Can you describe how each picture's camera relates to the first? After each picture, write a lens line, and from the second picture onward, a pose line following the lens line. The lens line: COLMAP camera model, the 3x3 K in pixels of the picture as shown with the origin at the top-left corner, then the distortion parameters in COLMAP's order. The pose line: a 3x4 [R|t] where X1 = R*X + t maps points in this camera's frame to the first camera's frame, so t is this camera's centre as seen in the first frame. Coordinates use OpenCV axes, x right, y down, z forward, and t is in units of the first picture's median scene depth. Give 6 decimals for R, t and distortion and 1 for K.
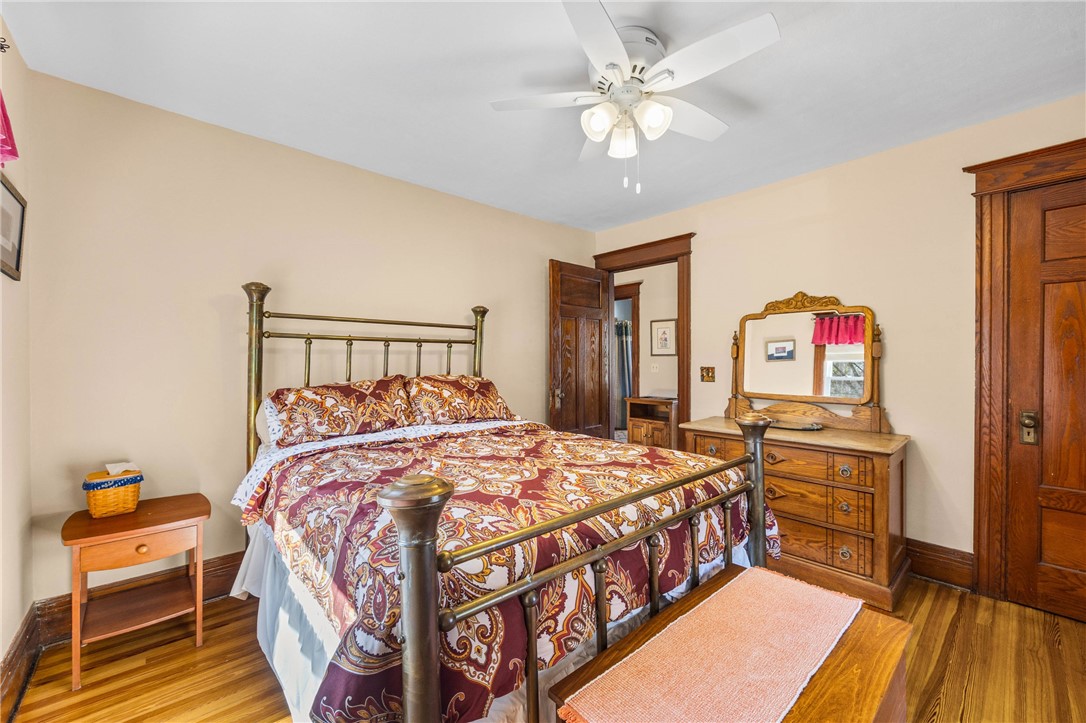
lens RADIAL K [[425.1, 0, 550.6], [0, 425.1, 363.8], [0, 0, 1]] dist [-0.002150, 0.000325]
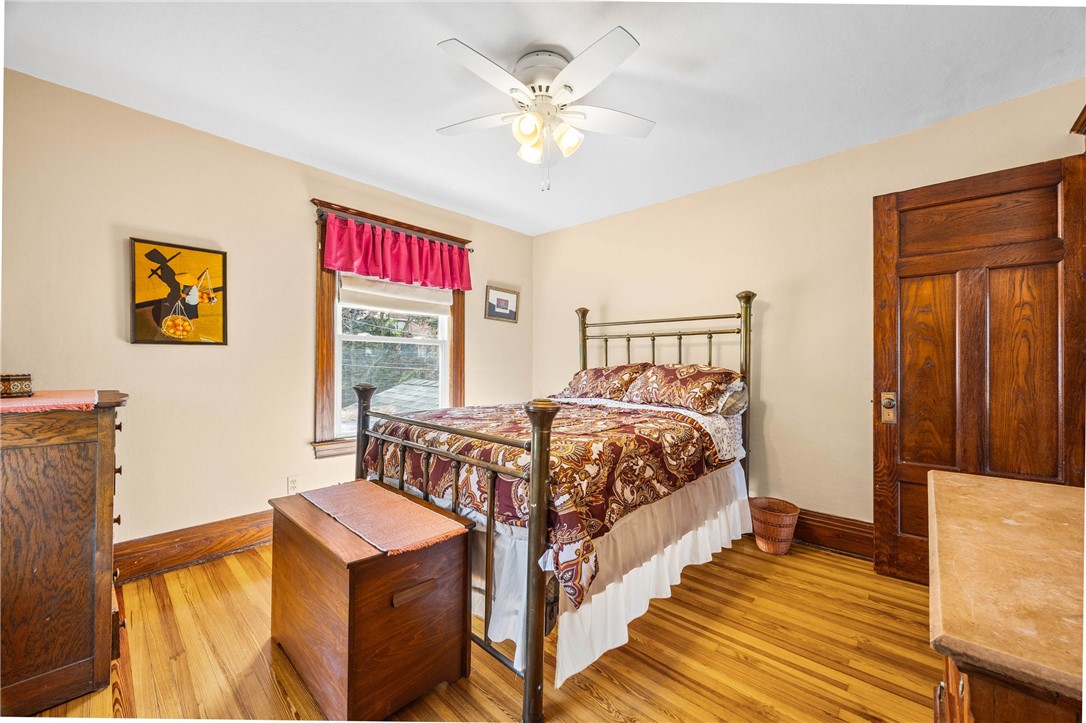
lens RADIAL K [[425.1, 0, 545.7], [0, 425.1, 361.0], [0, 0, 1]] dist [-0.002150, 0.000325]
pose [[0.082248, 0.003961, -0.996604, 0.892361], [-0.005069, 0.999981, 0.003556, 0.017549], [0.996599, 0.004759, 0.082266, 0.612274]]
